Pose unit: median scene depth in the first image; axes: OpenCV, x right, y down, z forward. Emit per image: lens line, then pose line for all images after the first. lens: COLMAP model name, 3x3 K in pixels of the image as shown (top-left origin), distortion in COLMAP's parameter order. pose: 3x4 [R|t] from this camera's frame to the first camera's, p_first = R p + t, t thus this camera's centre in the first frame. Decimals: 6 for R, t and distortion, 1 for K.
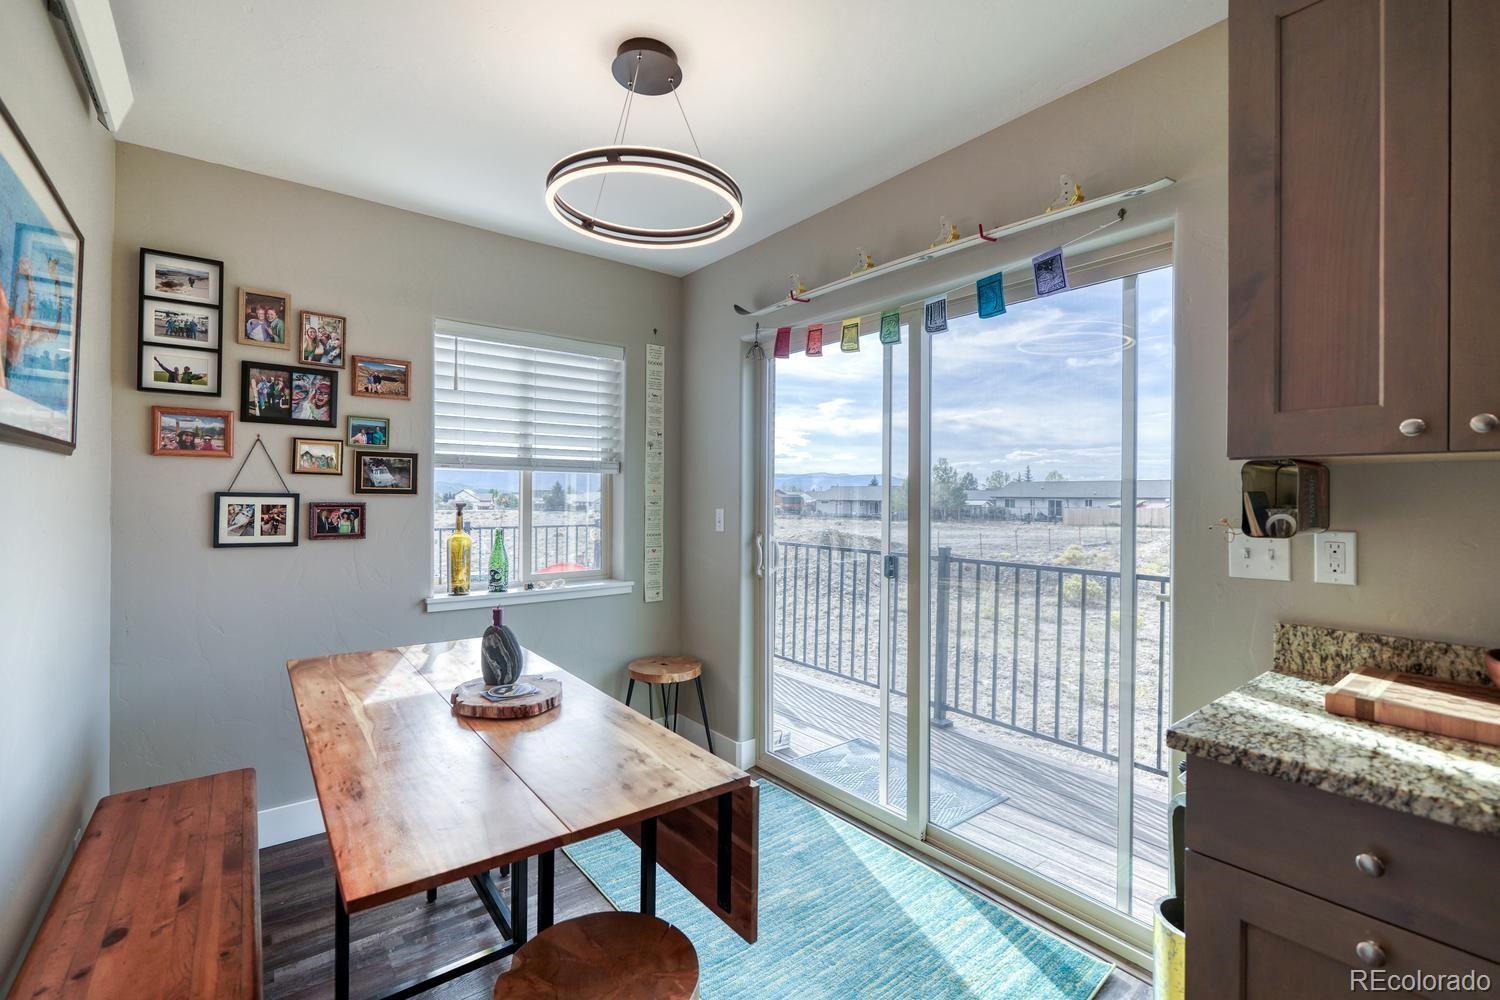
lens RADIAL K [[654.7, 0, 723.5], [0, 654.7, 492.1], [0, 0, 1]] dist [-0.005203, 0.001392]
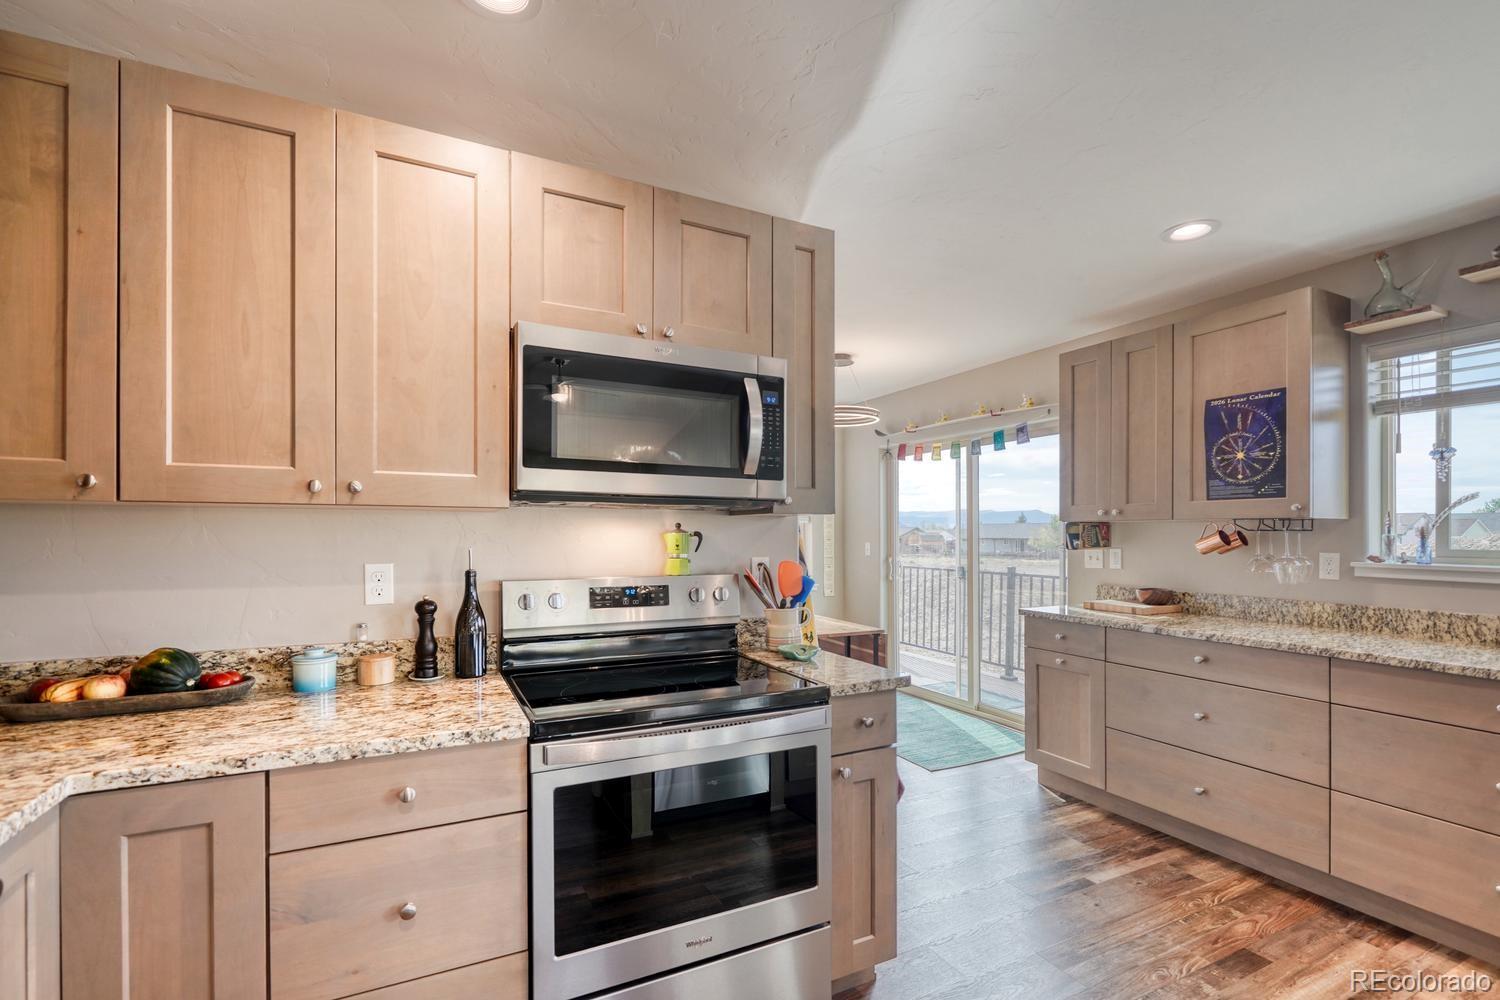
lens RADIAL K [[654.7, 0, 737.5], [0, 654.7, 534.8], [0, 0, 1]] dist [-0.005203, 0.001392]
pose [[0.982561, -0.005268, -0.185865, -0.028269], [0.006465, 0.999962, 0.005833, -0.010515], [0.185827, -0.006933, 0.982558, -1.094605]]
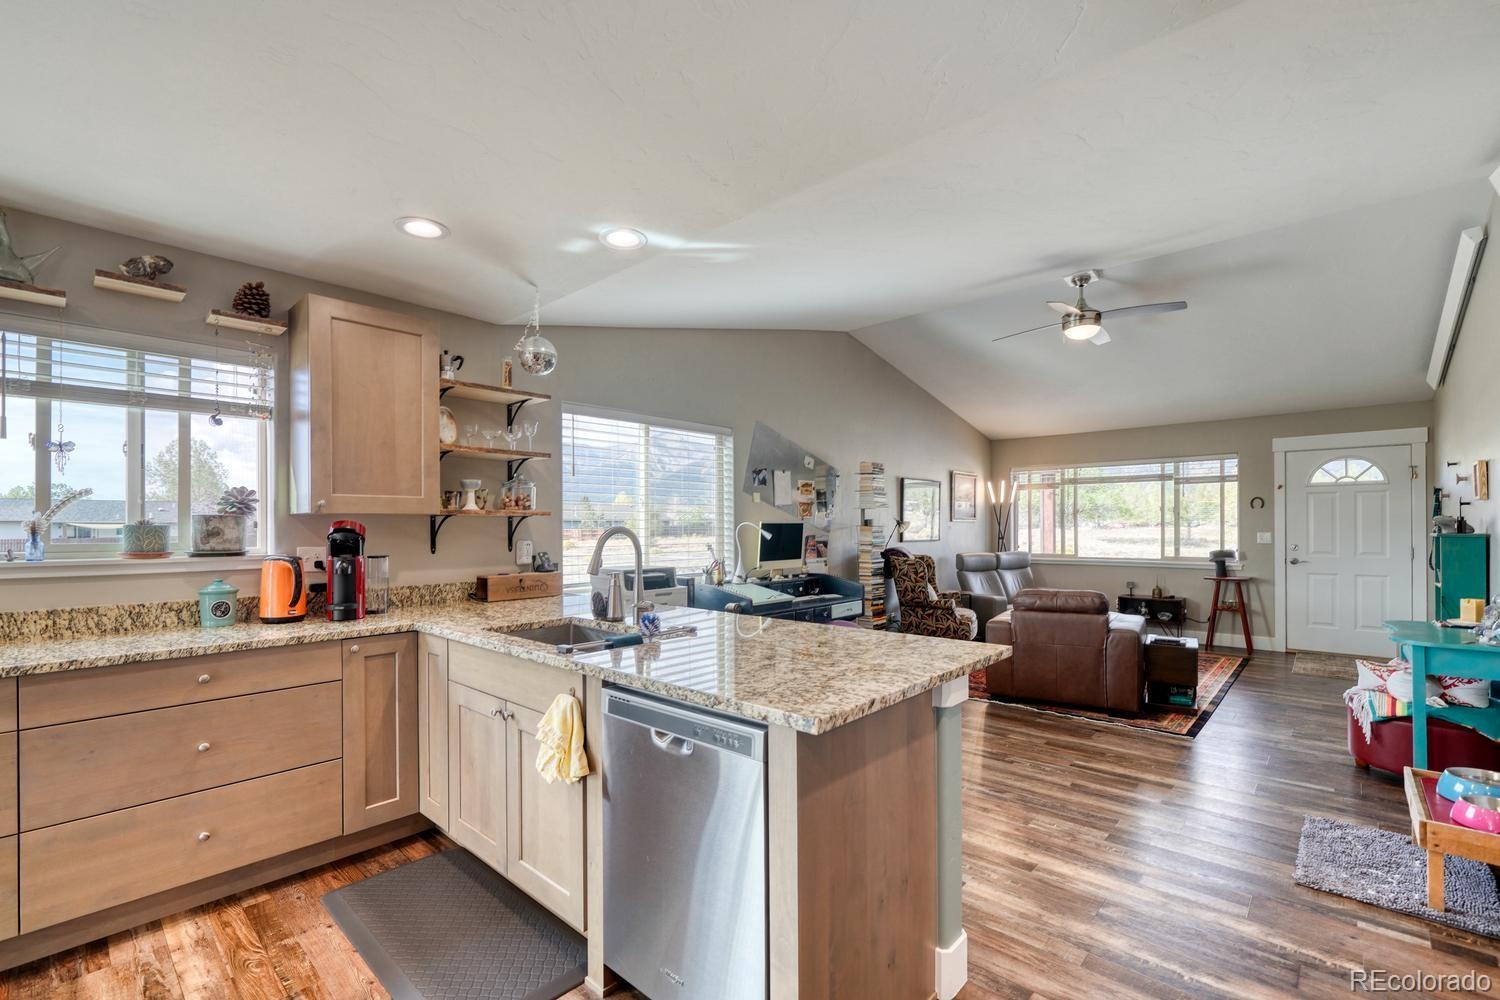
lens RADIAL K [[654.7, 0, 743.8], [0, 654.7, 524.5], [0, 0, 1]] dist [-0.005203, 0.001392]
pose [[-0.187447, -0.003359, 0.982269, -0.311006], [-0.003386, 0.999990, 0.002773, -0.011308], [-0.982269, -0.002806, -0.187456, -0.712745]]
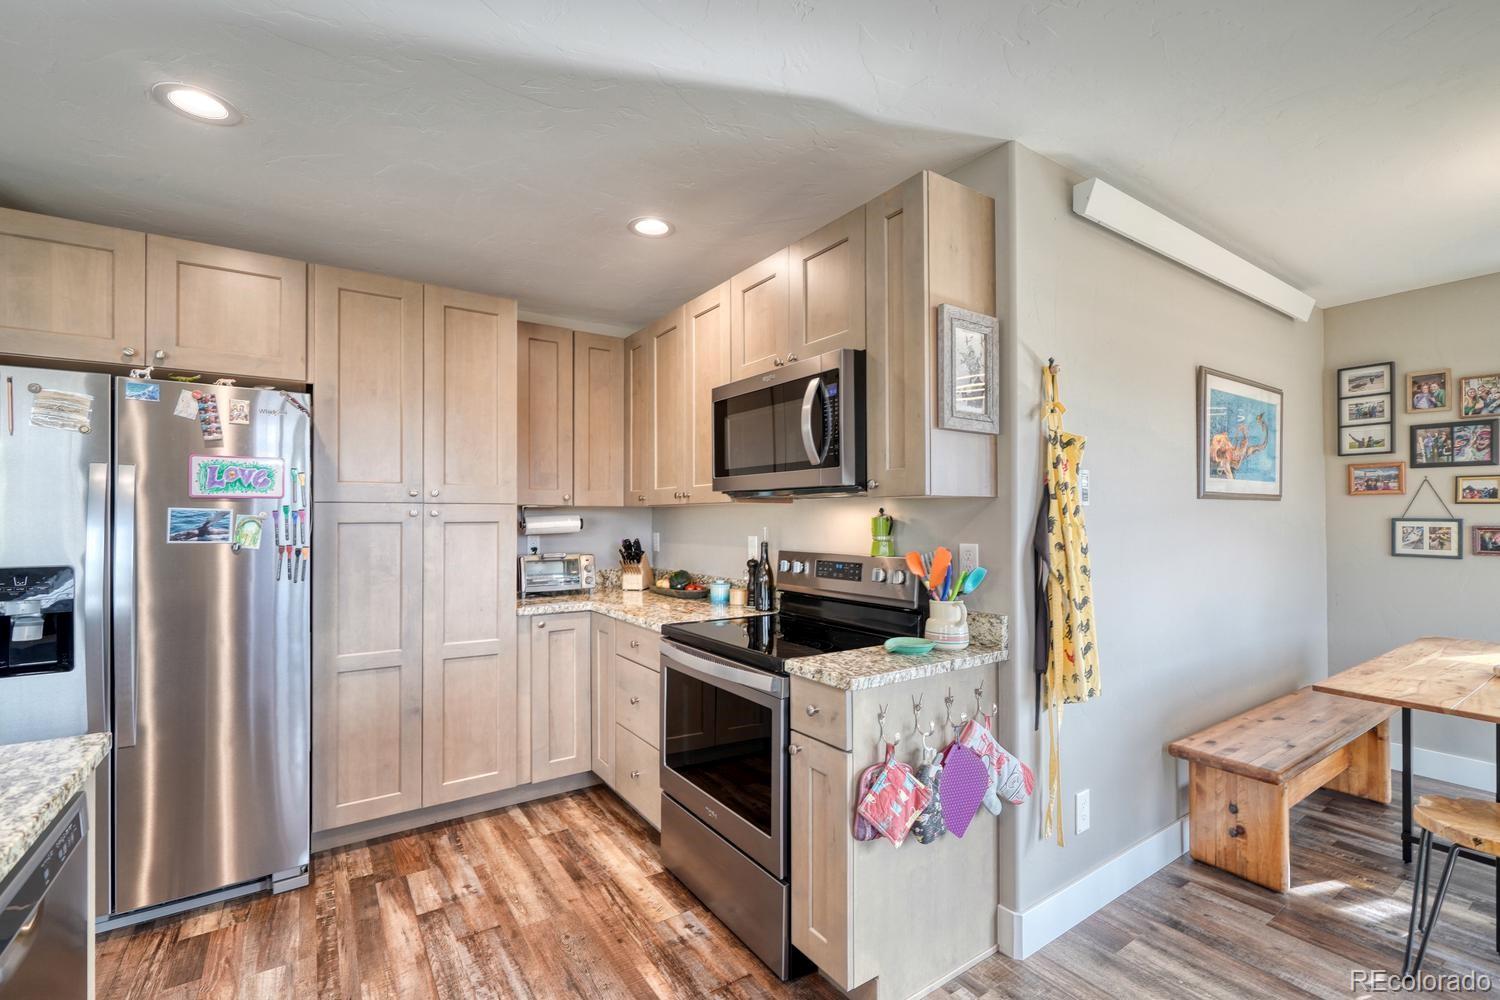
lens RADIAL K [[654.7, 0, 751.7], [0, 654.7, 512.8], [0, 0, 1]] dist [-0.005203, 0.001392]
pose [[-0.039284, -0.014344, -0.999125, 0.718010], [0.007964, 0.999861, -0.014668, -0.001920], [0.999196, -0.008533, -0.039164, -0.369203]]
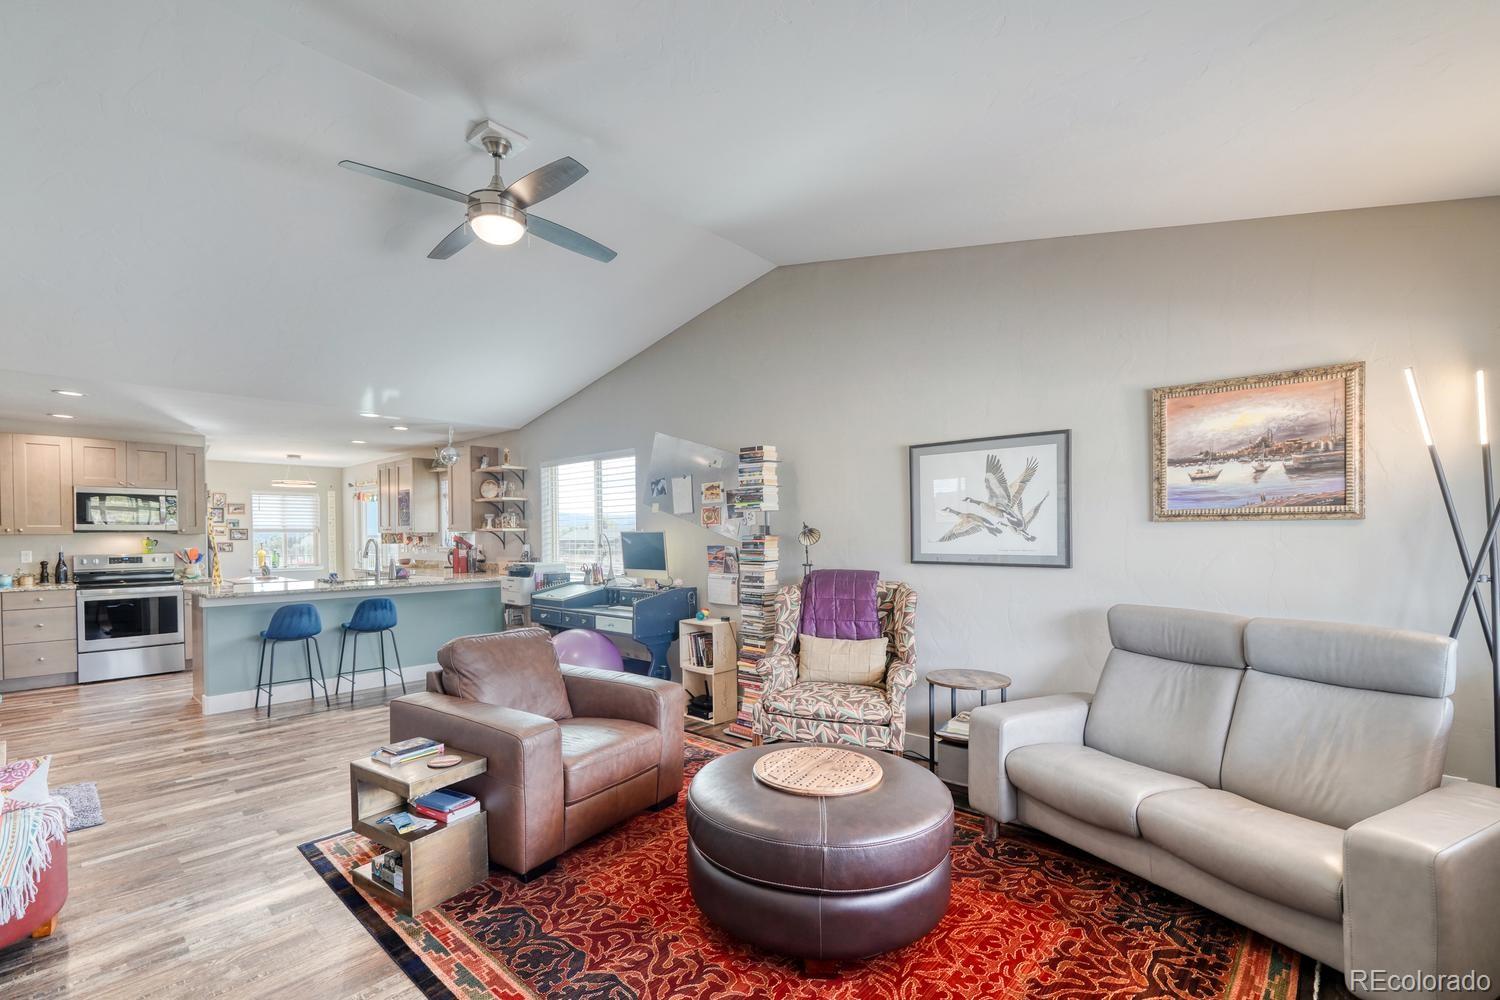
lens RADIAL K [[654.7, 0, 717.7], [0, 654.7, 539.4], [0, 0, 1]] dist [-0.005203, 0.001392]
pose [[0.984522, -0.017102, 0.174422, 1.669899], [0.014837, 0.999788, 0.014281, -0.016114], [-0.174629, -0.011472, 0.984567, -3.448088]]
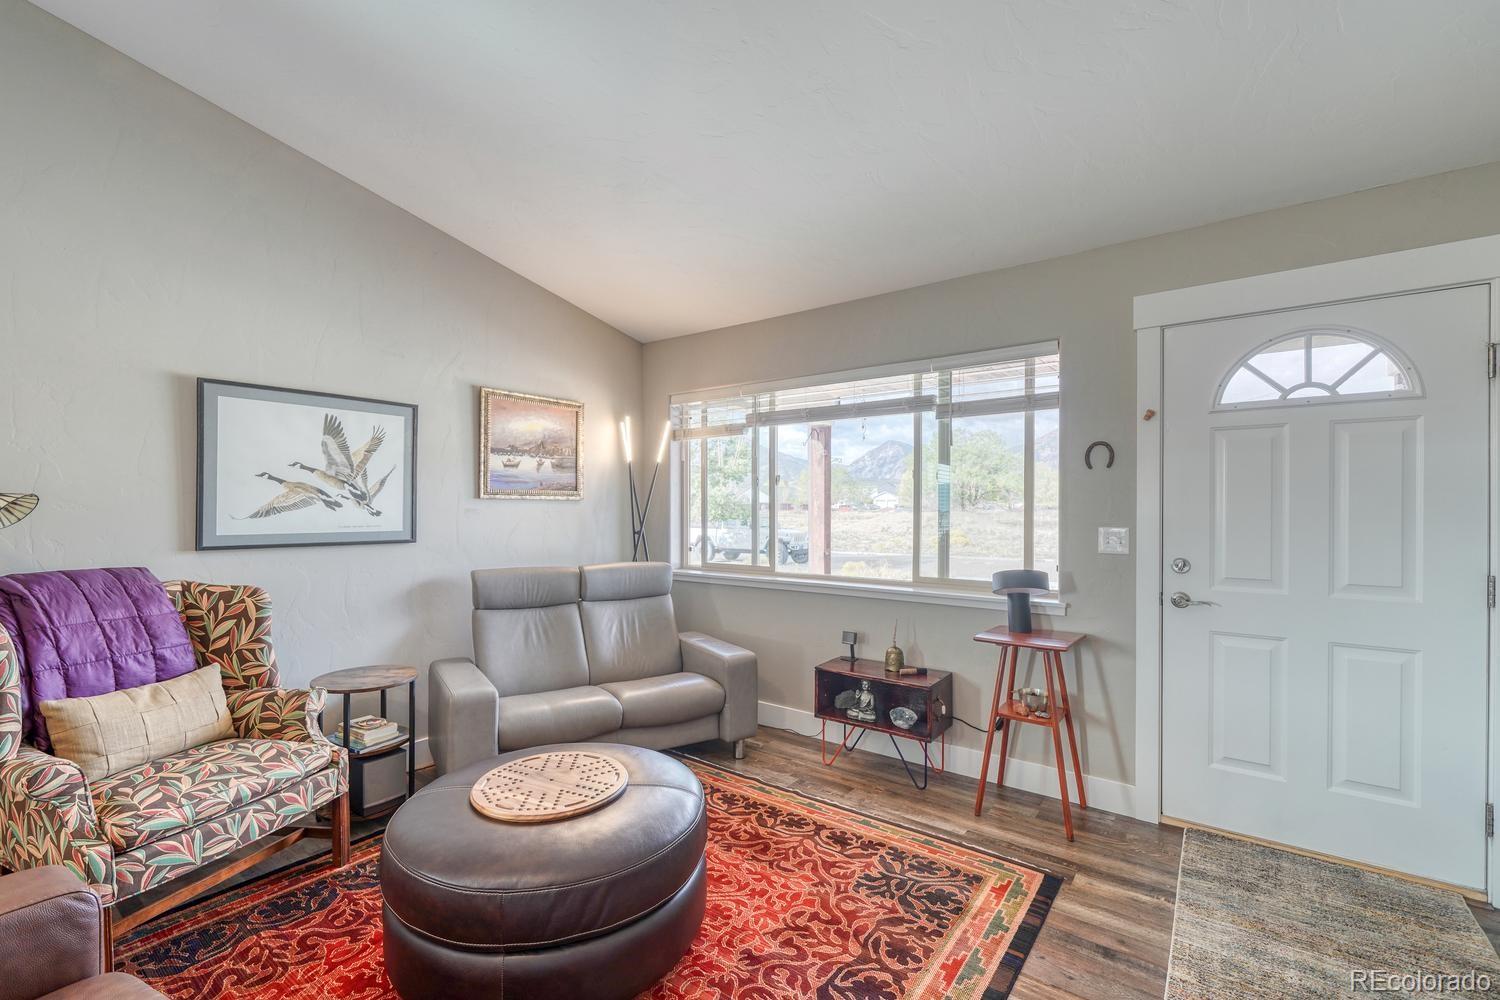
lens RADIAL K [[654.7, 0, 737.3], [0, 654.7, 505.9], [0, 0, 1]] dist [-0.005203, 0.001392]
pose [[-0.274081, -0.006603, 0.961684, 1.118796], [-0.008497, 0.999954, 0.004444, -0.014415], [-0.961669, -0.006954, -0.274124, -2.506462]]
